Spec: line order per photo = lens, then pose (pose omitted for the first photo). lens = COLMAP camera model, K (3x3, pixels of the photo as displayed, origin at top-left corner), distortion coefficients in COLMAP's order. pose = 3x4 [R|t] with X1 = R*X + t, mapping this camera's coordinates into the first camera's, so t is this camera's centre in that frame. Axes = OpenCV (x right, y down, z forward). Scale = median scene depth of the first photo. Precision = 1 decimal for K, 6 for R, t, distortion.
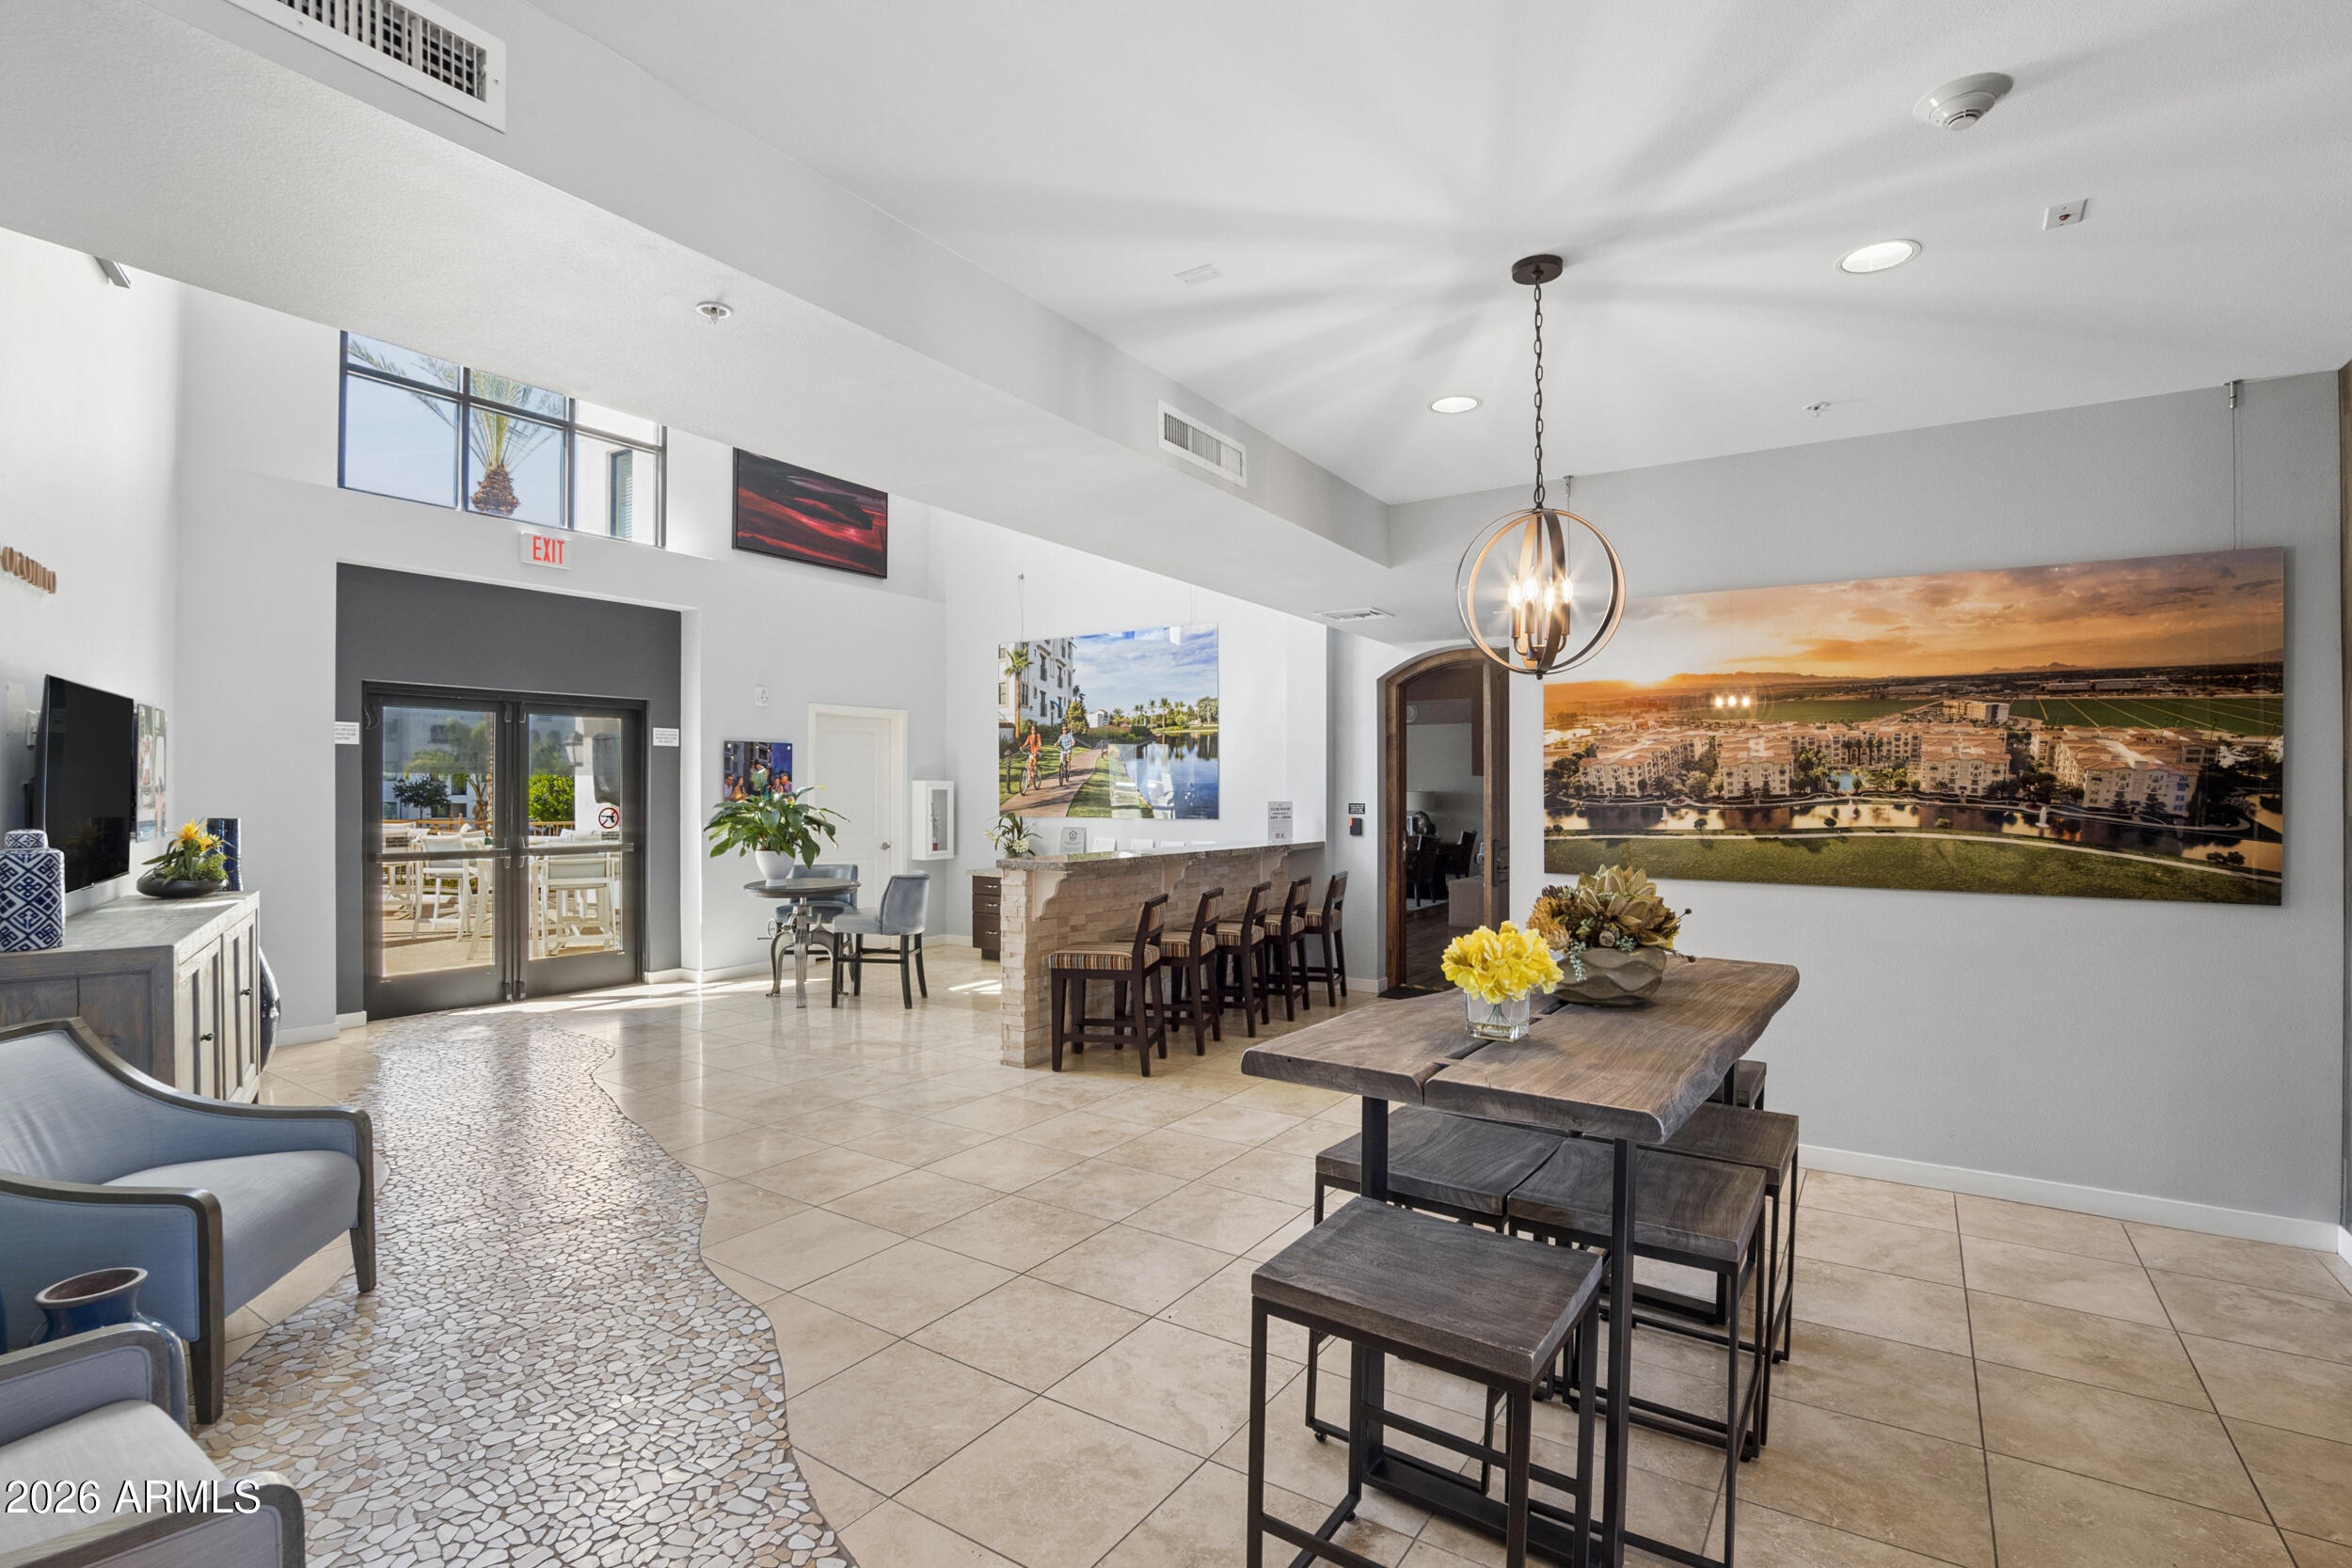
lens RADIAL K [[1109.5, 0, 1179.1], [0, 1109.5, 783.7], [0, 0, 1]] dist [-0.027117, 0.003357]
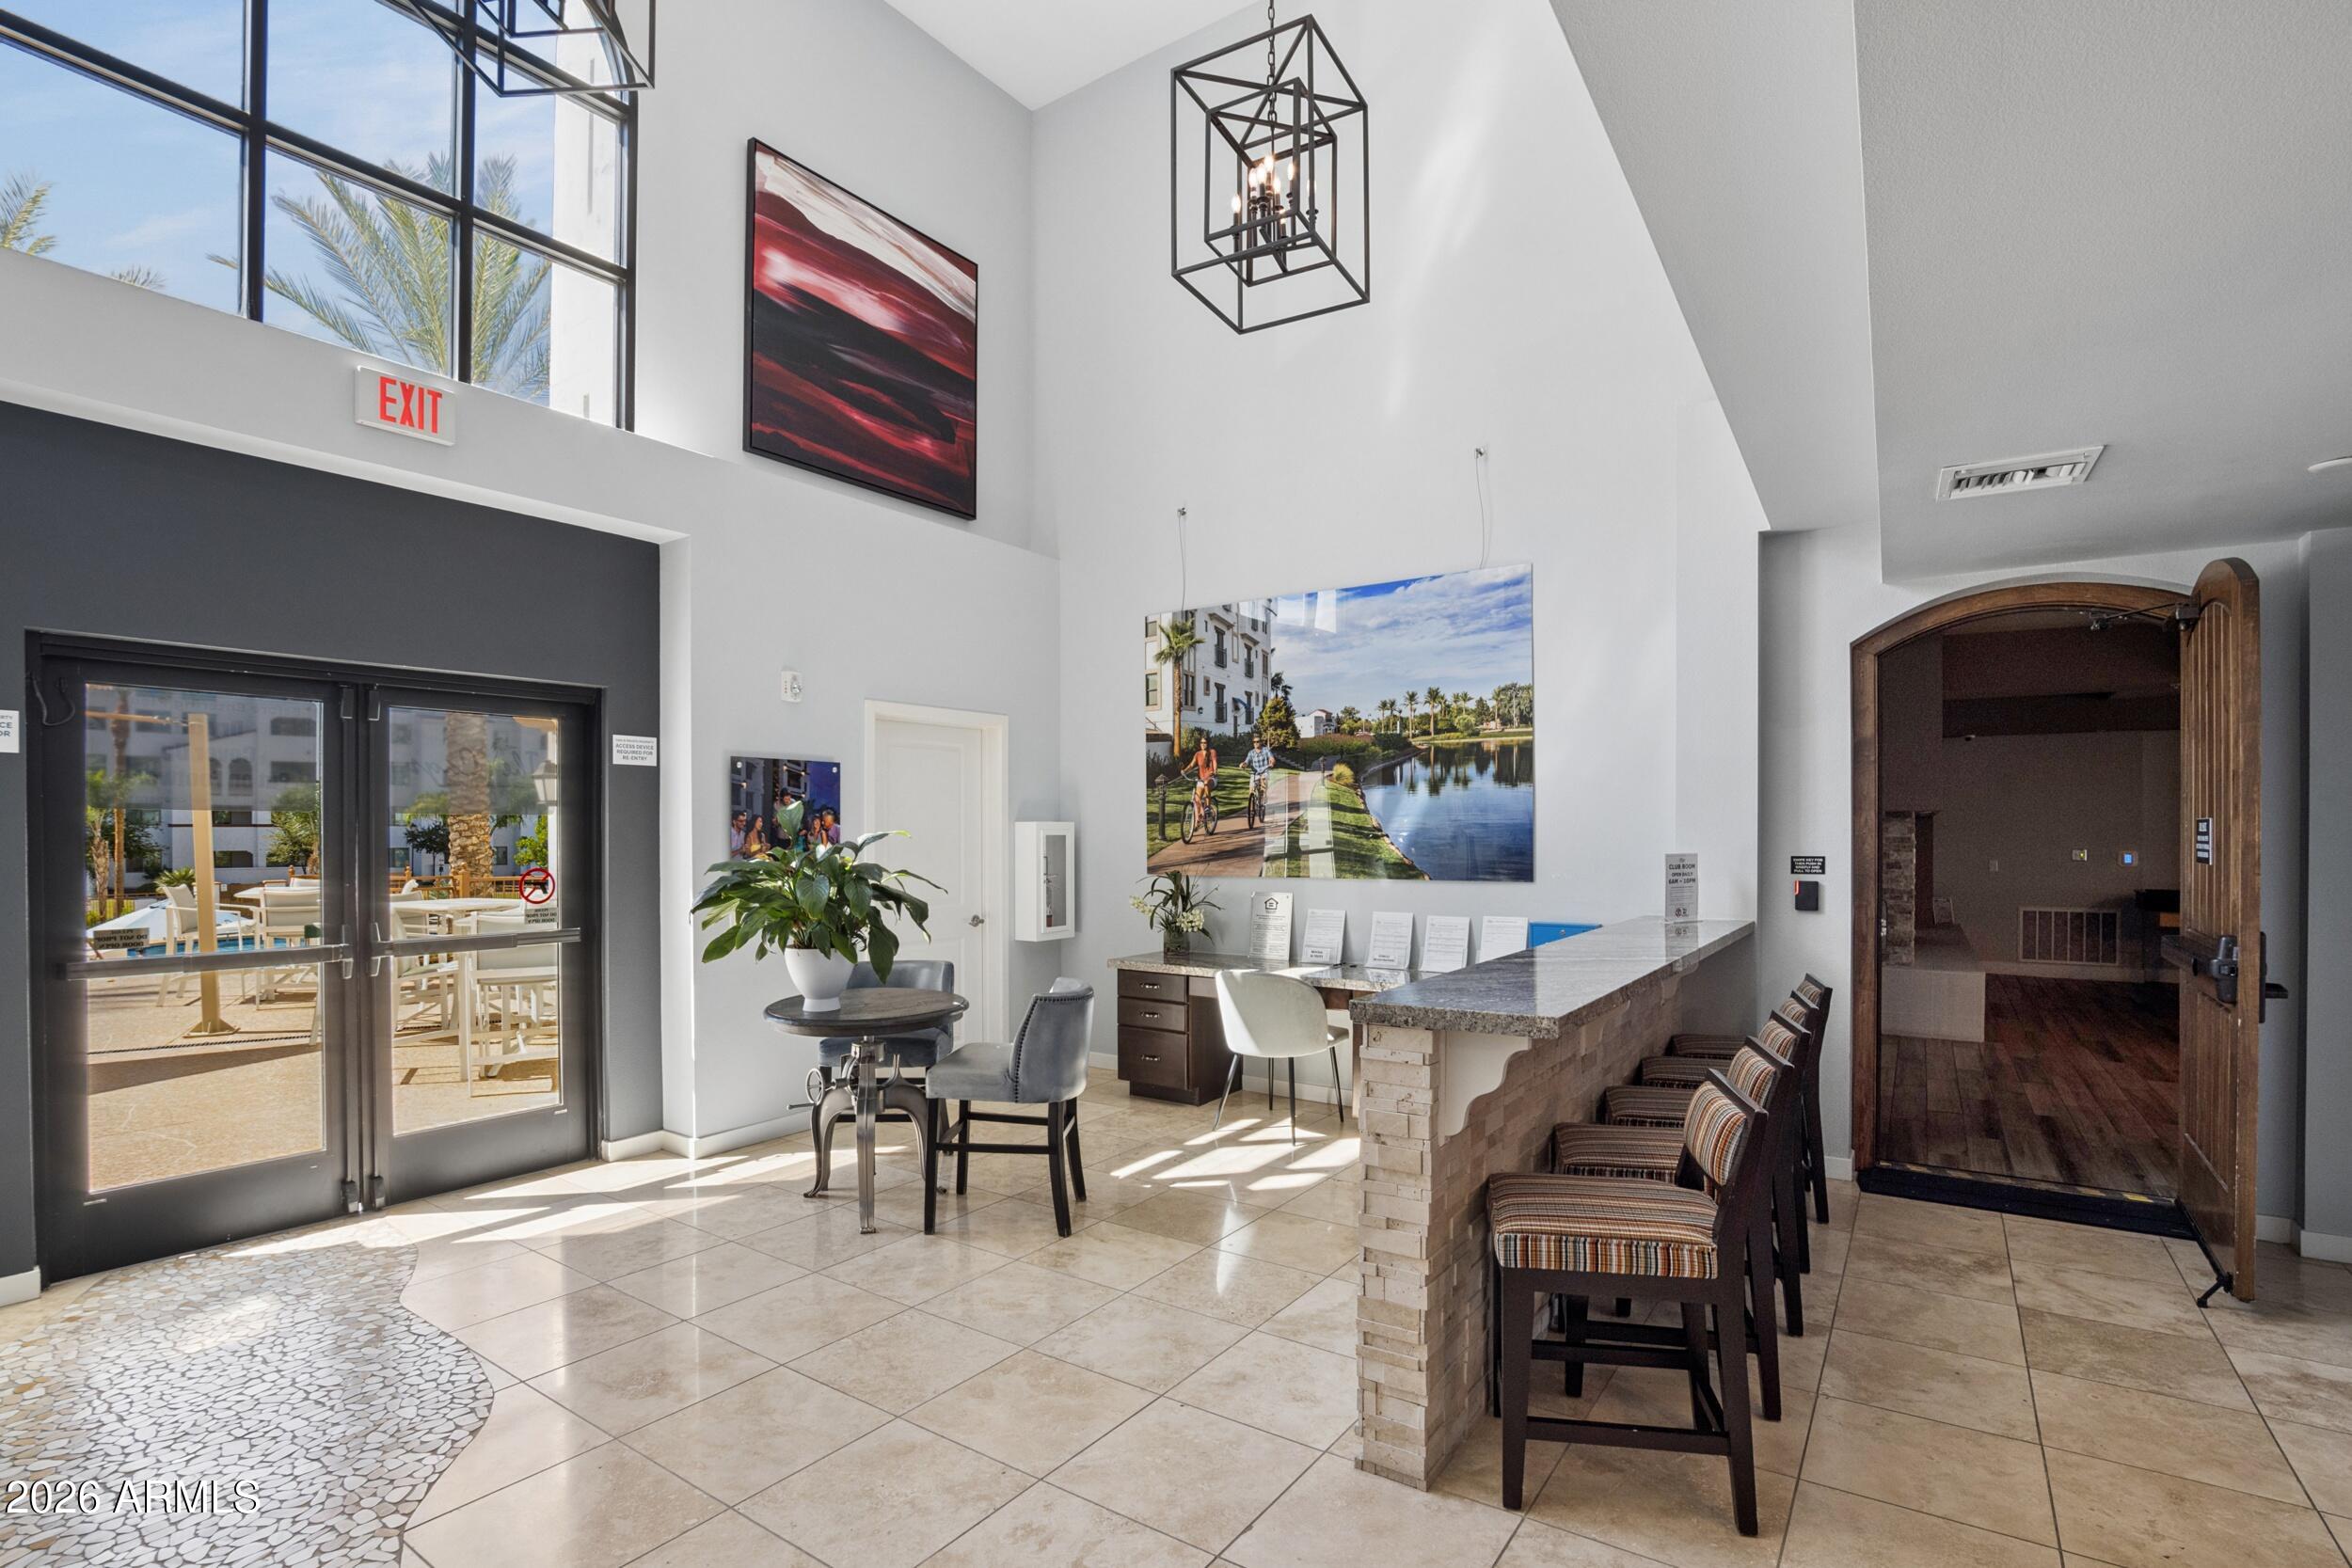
lens RADIAL K [[1109.5, 0, 1179.8], [0, 1109.5, 831.4], [0, 0, 1]] dist [-0.027117, 0.003357]
pose [[0.999878, -0.003567, -0.015182, -0.156940], [0.003642, 0.999981, 0.004949, 0.000050], [0.015164, -0.005004, 0.999873, 0.398278]]
